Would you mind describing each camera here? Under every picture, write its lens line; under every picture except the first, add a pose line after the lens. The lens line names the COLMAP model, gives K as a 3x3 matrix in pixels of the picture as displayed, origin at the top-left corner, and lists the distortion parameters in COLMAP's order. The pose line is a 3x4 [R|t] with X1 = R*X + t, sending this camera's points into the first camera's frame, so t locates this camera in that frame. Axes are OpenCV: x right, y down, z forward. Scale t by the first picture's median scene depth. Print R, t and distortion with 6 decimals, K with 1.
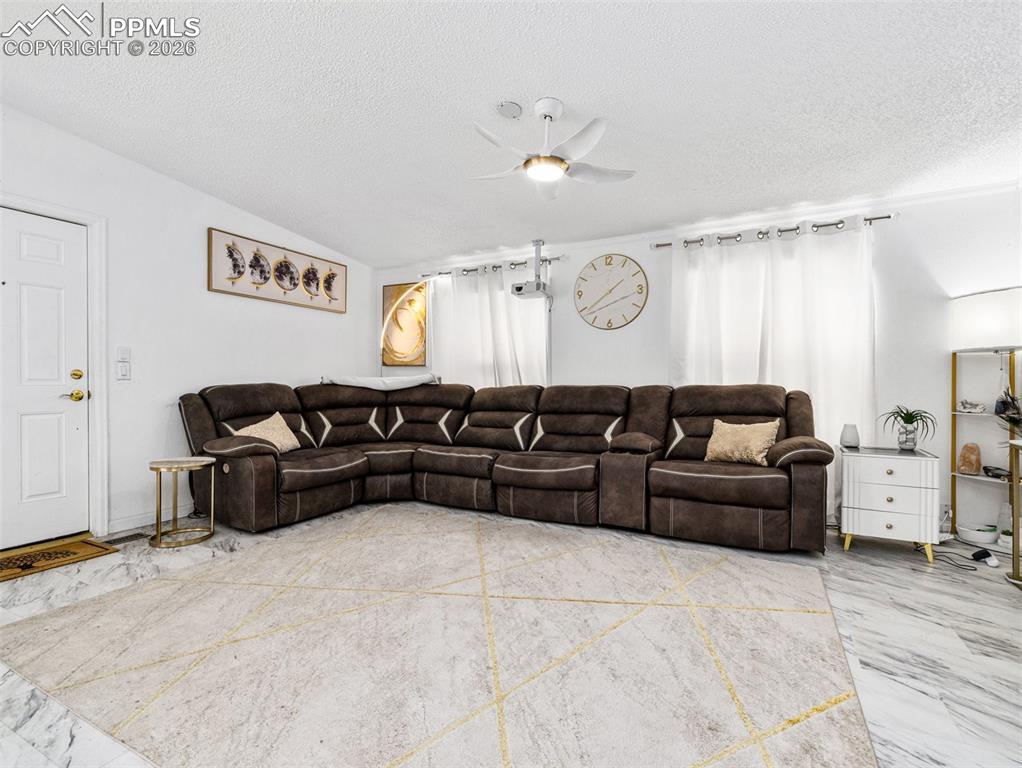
lens RADIAL K [[491.3, 0, 511.4], [0, 491.3, 380.5], [0, 0, 1]] dist [0.001550, 0.000390]
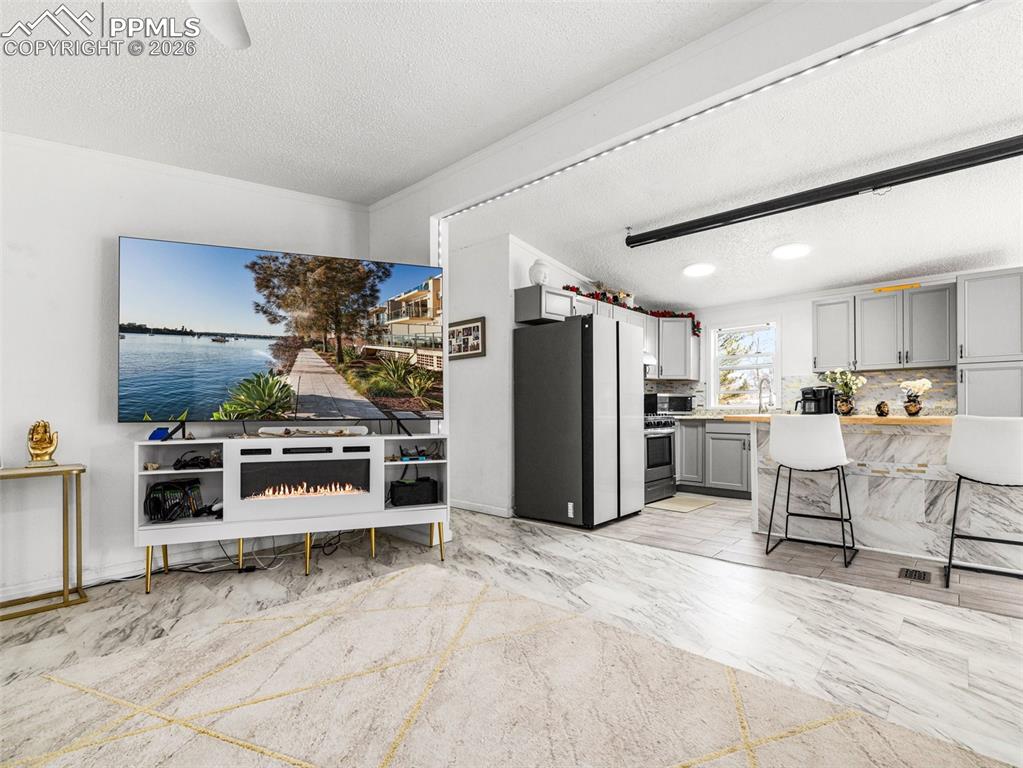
lens RADIAL K [[496.8, 0, 506.9], [0, 496.8, 386.0], [0, 0, 1]] dist [-0.022977, 0.000785]
pose [[-0.960928, 0.018400, 0.276187, -0.210360], [0.005476, 0.998856, -0.047495, 0.002228], [-0.276745, -0.044127, -0.959930, 0.860796]]
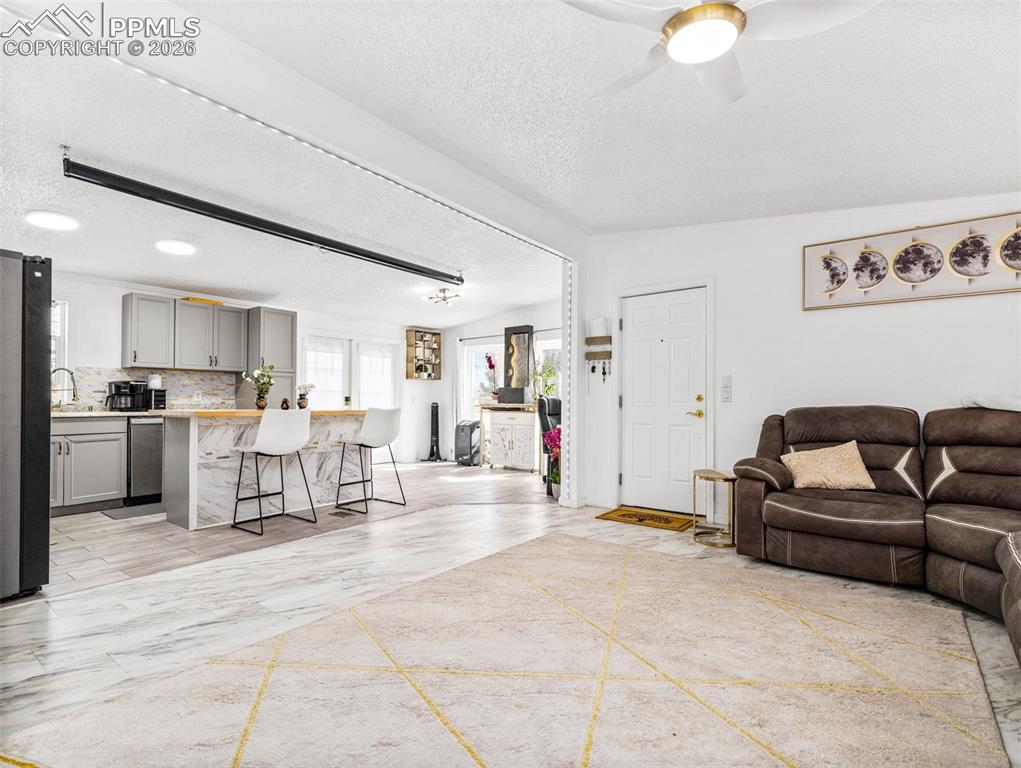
lens RADIAL K [[488.0, 0, 513.9], [0, 488.0, 400.7], [0, 0, 1]] dist [-0.002355, -0.000196]
pose [[-0.164329, -0.001525, -0.986404, 0.414882], [-0.000172, 0.999999, -0.001517, -0.001645], [0.986406, -0.000079, -0.164329, 0.558397]]
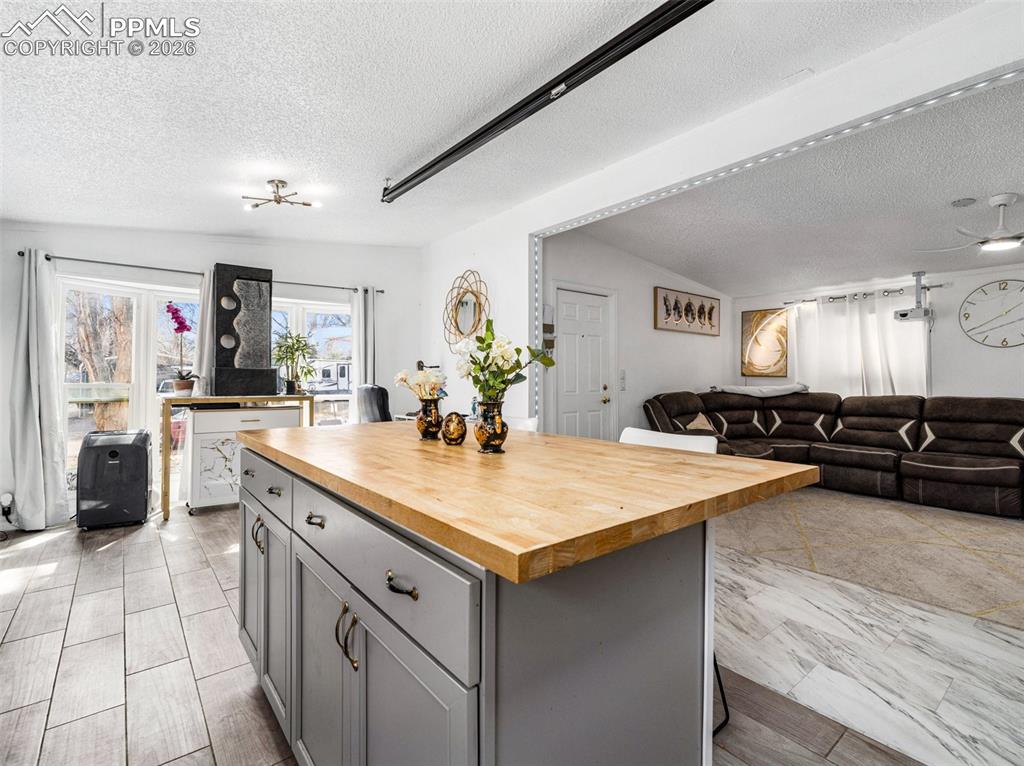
lens RADIAL K [[491.1, 0, 510.4], [0, 491.1, 370.0], [0, 0, 1]] dist [0.001490, -0.000147]
pose [[0.915383, -0.003016, -0.402572, -0.397361], [-0.002152, 0.999921, -0.012385, -0.038147], [0.402578, 0.012203, 0.915305, -0.497016]]
